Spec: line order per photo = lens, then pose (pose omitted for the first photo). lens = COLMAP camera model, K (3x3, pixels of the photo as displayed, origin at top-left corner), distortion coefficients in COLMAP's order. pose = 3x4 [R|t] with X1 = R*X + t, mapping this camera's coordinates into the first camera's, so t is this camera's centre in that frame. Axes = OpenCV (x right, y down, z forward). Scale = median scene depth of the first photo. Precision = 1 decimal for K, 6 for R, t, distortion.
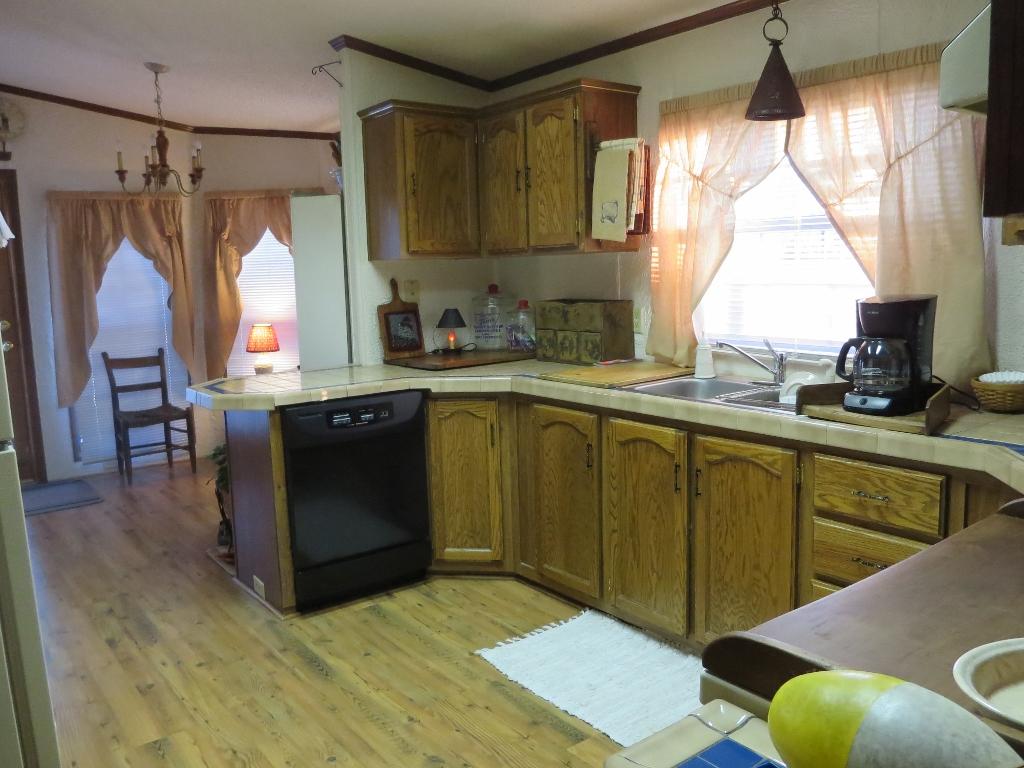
lens RADIAL K [[842.1, 0, 513.0], [0, 842.1, 382.5], [0, 0, 1]] dist [-0.053829, 0.000911]
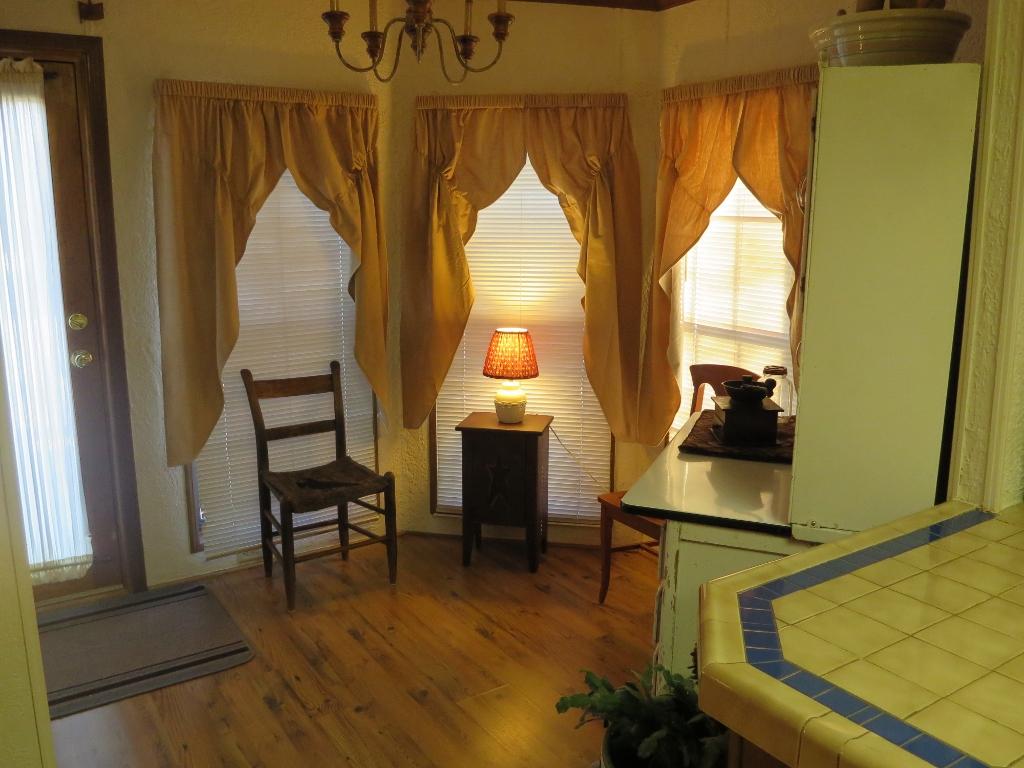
lens RADIAL K [[842.1, 0, 511.6], [0, 842.1, 384.5], [0, 0, 1]] dist [-0.053829, 0.000911]
pose [[0.996562, 0.046126, -0.068827, -0.261398], [-0.041936, 0.997248, 0.061135, -0.068128], [0.071458, -0.058038, 0.995754, 0.424076]]
